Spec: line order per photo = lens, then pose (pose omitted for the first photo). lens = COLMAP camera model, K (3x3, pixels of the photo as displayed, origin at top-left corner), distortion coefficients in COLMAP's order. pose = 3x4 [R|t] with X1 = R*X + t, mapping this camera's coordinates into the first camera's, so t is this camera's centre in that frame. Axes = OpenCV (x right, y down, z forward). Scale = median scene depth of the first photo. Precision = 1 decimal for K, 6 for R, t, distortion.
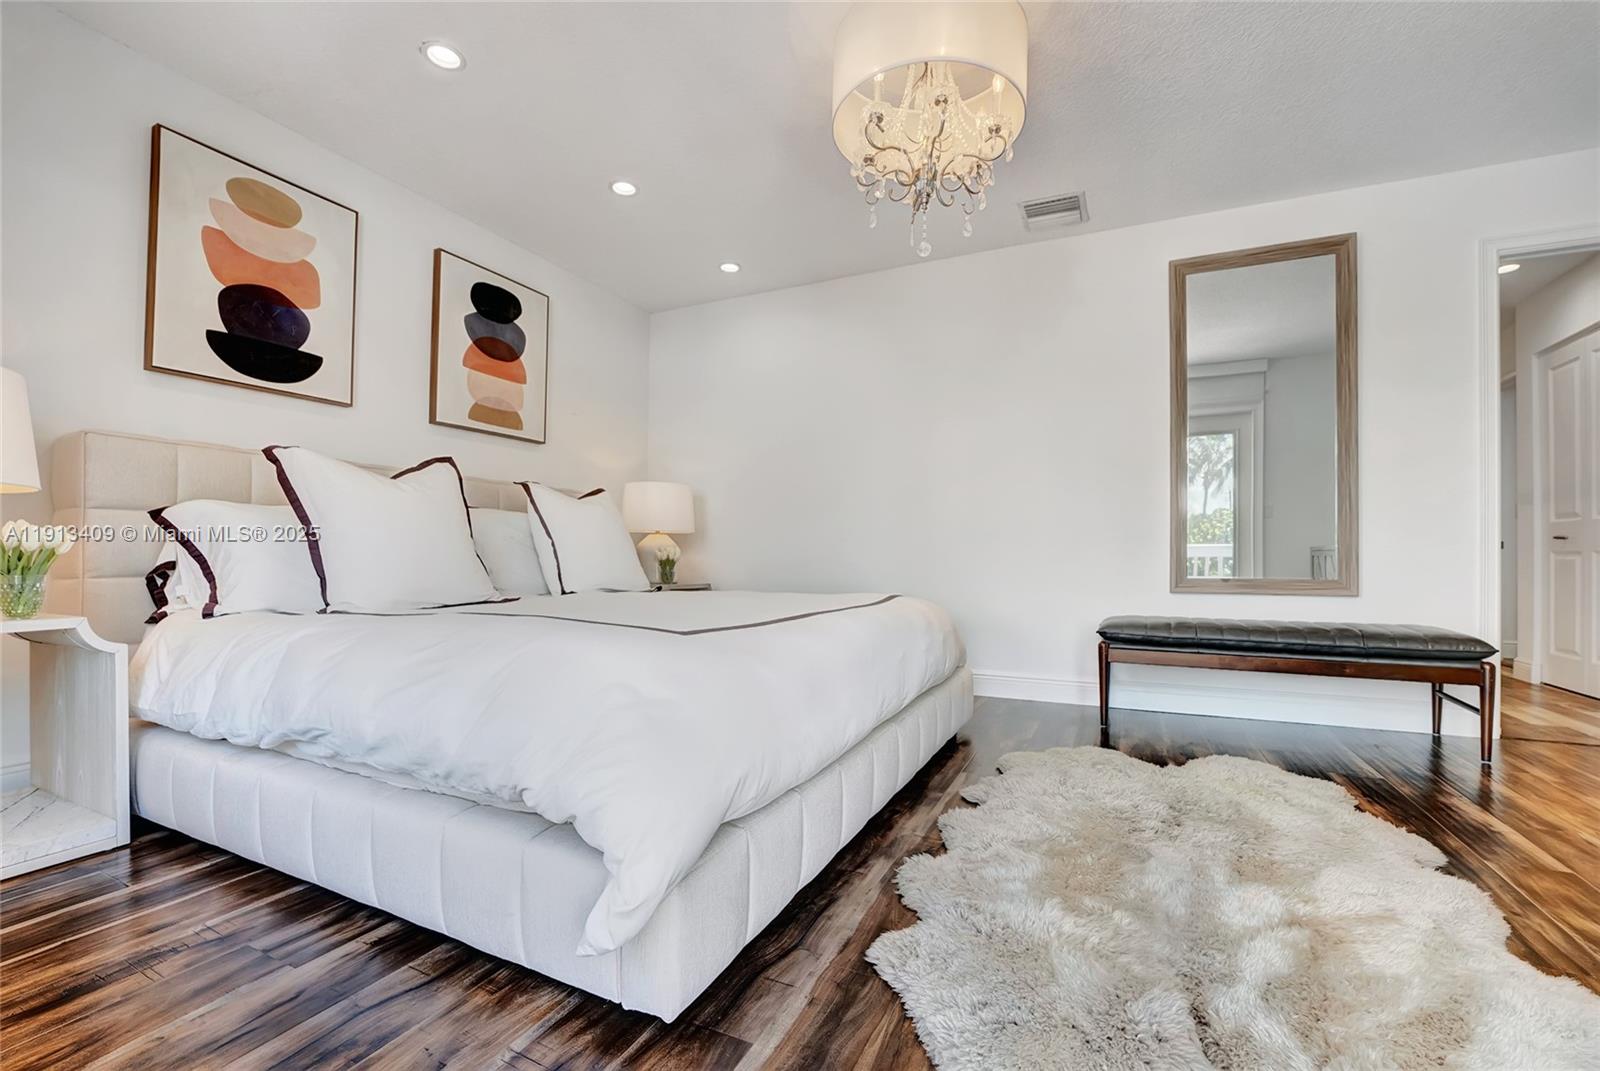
lens RADIAL K [[669.6, 0, 800.8], [0, 669.6, 545.7], [0, 0, 1]] dist [-0.017713, -0.000489]
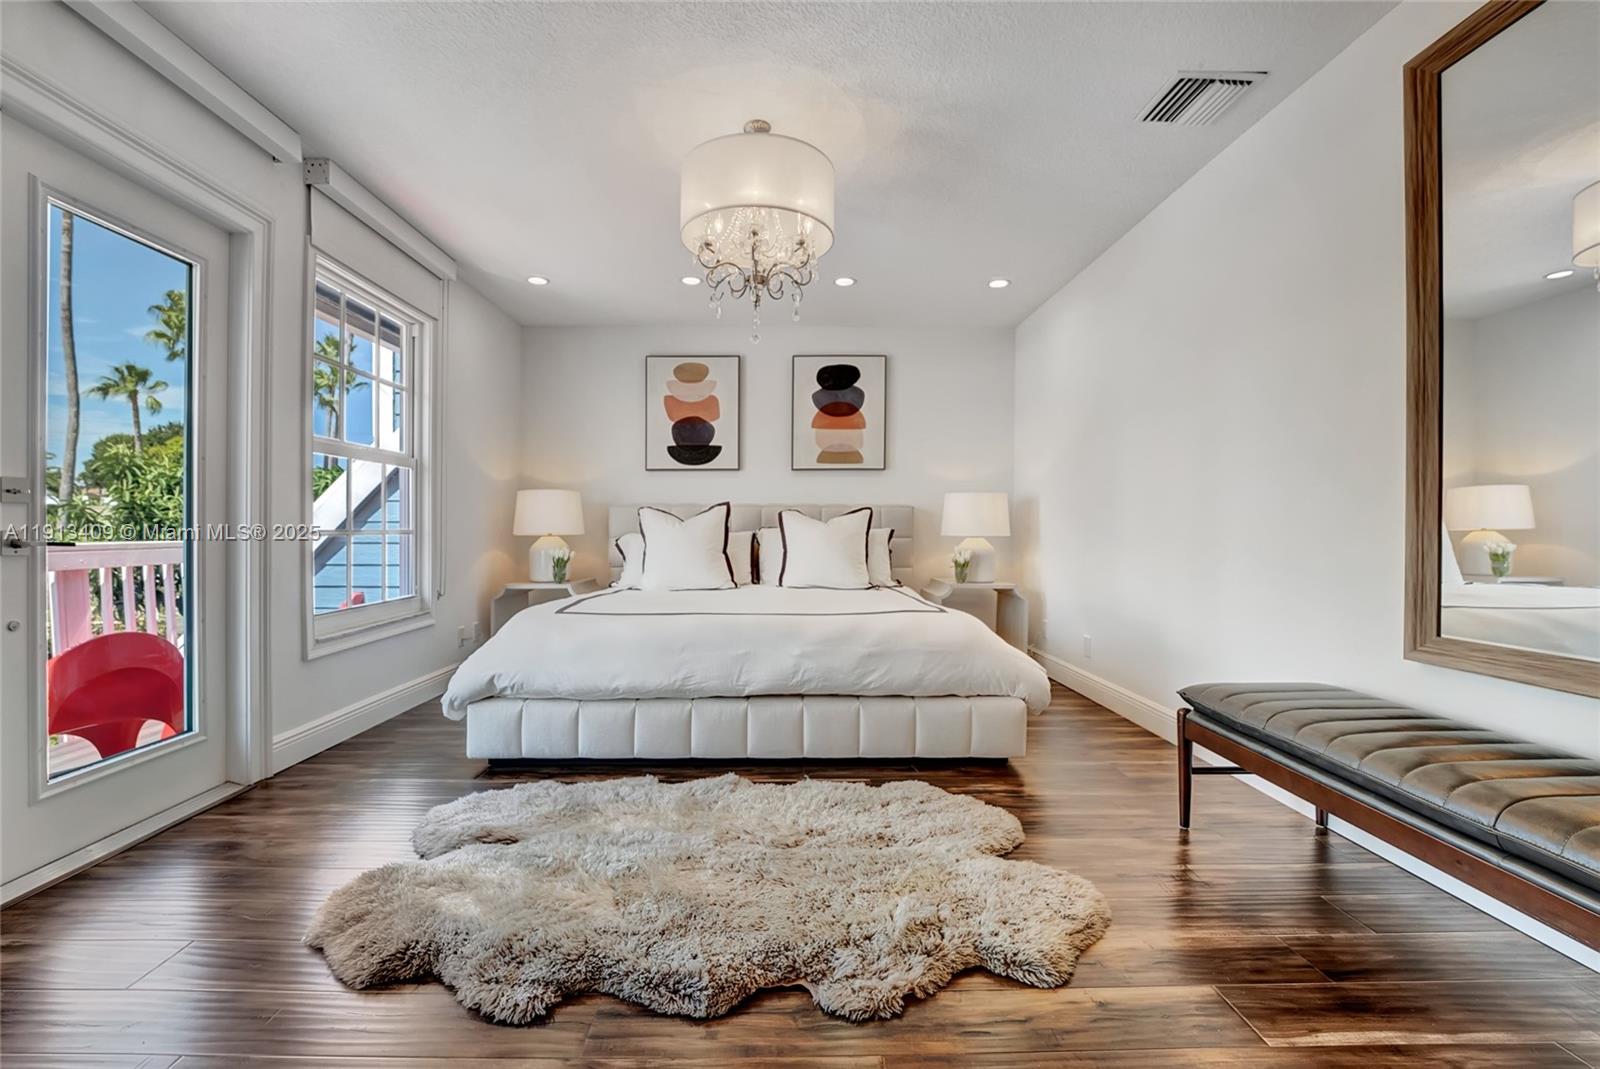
lens RADIAL K [[669.6, 0, 802.9], [0, 669.6, 531.6], [0, 0, 1]] dist [-0.017713, -0.000489]
pose [[0.458505, -0.001654, -0.888690, 0.811080], [0.014940, 0.999871, 0.005847, -0.048196], [0.888566, -0.015958, 0.458471, 0.294066]]
